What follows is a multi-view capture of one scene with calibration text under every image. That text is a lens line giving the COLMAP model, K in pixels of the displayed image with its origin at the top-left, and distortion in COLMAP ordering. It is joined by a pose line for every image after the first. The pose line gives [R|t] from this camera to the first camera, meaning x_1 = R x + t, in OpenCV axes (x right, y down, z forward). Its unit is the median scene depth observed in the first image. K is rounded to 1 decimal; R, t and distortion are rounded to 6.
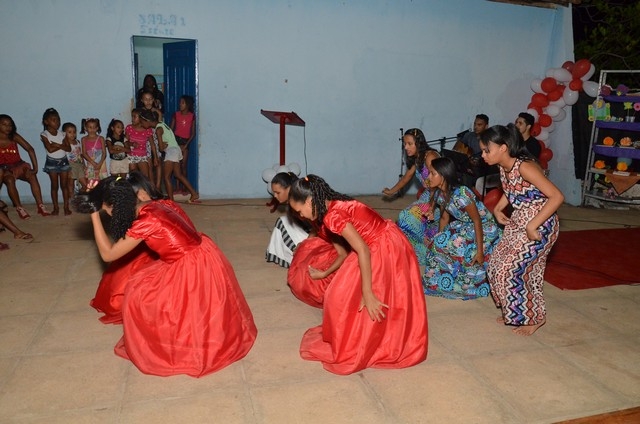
lens RADIAL K [[491.1, 0, 319.6], [0, 491.1, 220.4], [0, 0, 1]] dist [-0.033565, 0.003167]
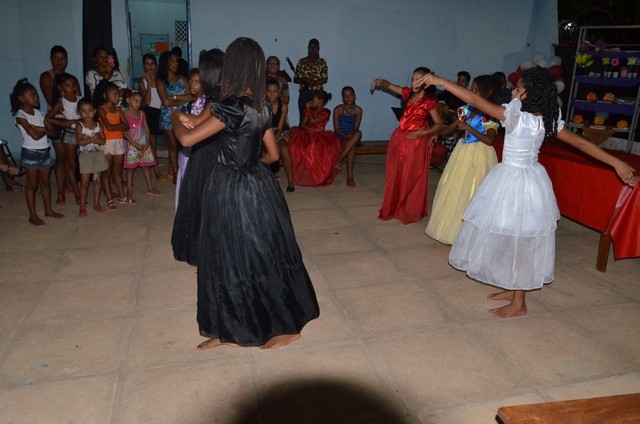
lens RADIAL K [[498.2, 0, 317.8], [0, 498.2, 218.4], [0, 0, 1]] dist [-0.024447, -0.001810]
pose [[0.999968, -0.007726, -0.002137, 0.021837], [0.007858, 0.997488, 0.070399, 0.021194], [0.001588, -0.070413, 0.997517, -0.082642]]
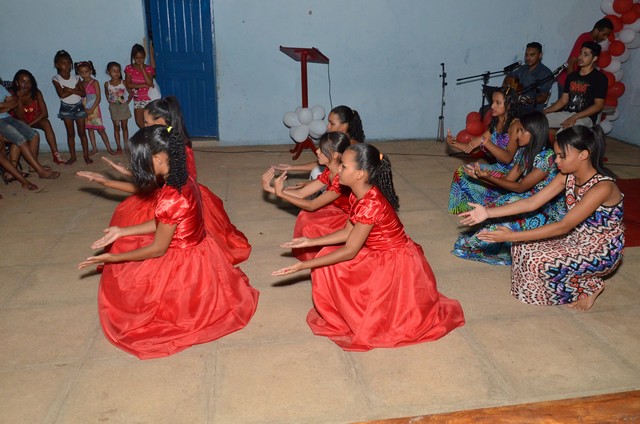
lens RADIAL K [[520.4, 0, 318.1], [0, 520.4, 218.0], [0, 0, 1]] dist [0.006180, -0.006573]
pose [[0.993492, 0.006369, -0.113720, 0.062470], [0.004440, 0.995511, 0.094542, 0.000833], [0.113812, -0.094432, 0.989004, 0.021932]]
